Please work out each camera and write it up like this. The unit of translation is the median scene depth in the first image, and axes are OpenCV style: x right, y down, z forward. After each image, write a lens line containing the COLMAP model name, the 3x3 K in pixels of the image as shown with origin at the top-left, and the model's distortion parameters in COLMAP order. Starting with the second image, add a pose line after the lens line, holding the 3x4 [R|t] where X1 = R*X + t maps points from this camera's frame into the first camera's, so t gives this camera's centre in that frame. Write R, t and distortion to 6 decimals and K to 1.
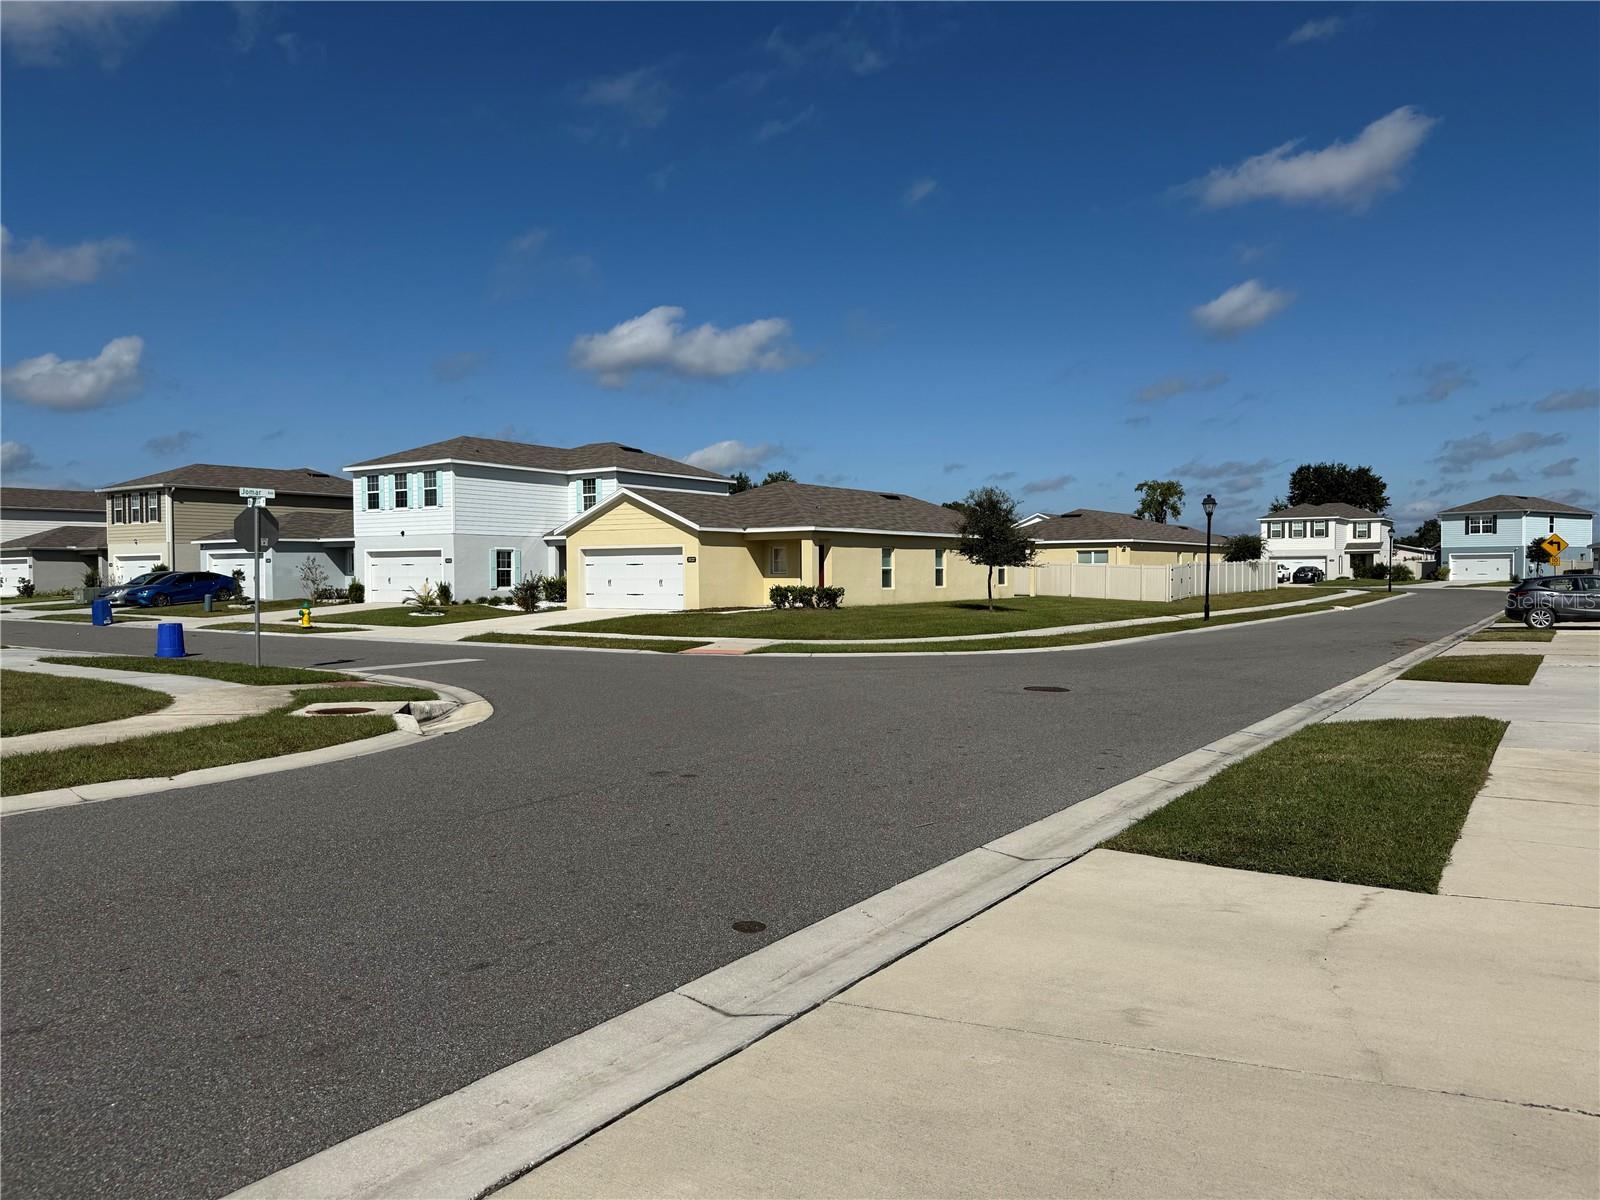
lens RADIAL K [[1117.0, 0, 805.4], [0, 1117.0, 611.3], [0, 0, 1]] dist [0.160226, -0.244974]
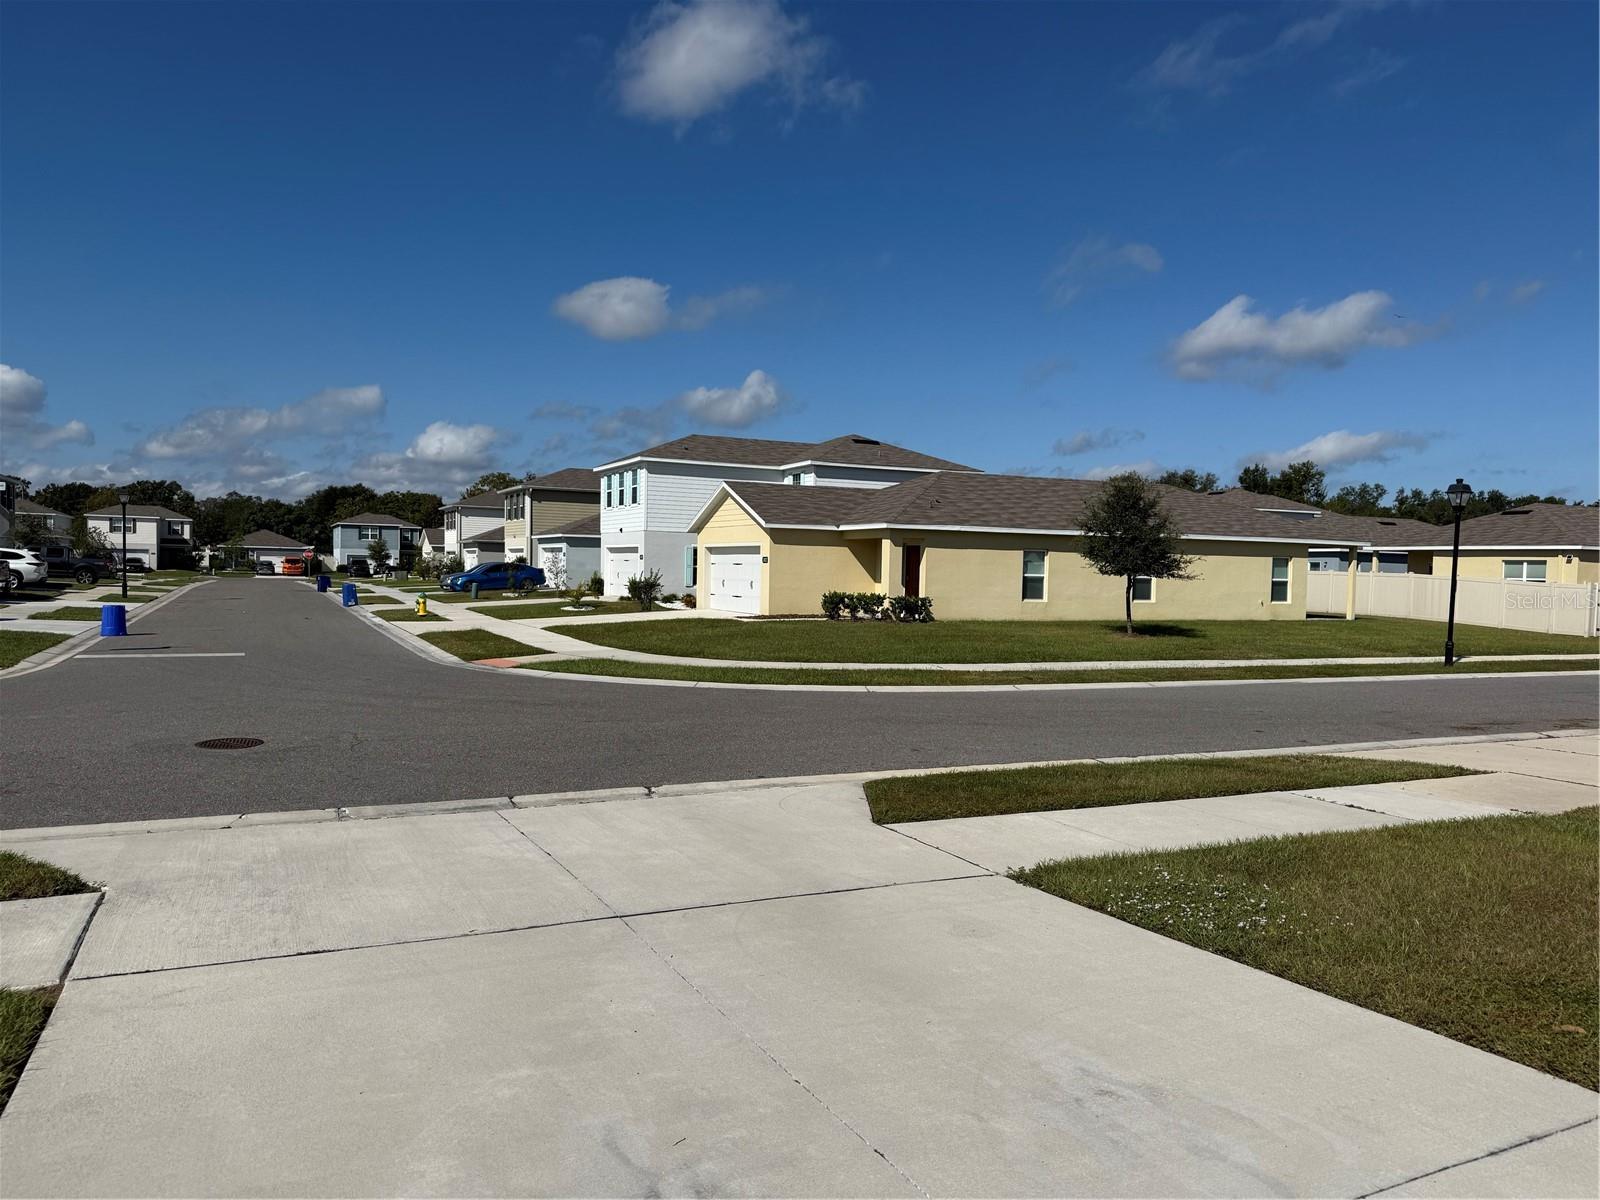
lens RADIAL K [[1117.0, 0, 805.4], [0, 1117.0, 611.3], [0, 0, 1]] dist [0.160226, -0.244974]
pose [[0.870544, 0.043643, -0.490152, 0.319108], [-0.043677, 0.998981, 0.011377, -0.014152], [0.490149, 0.011504, 0.871563, 0.200176]]
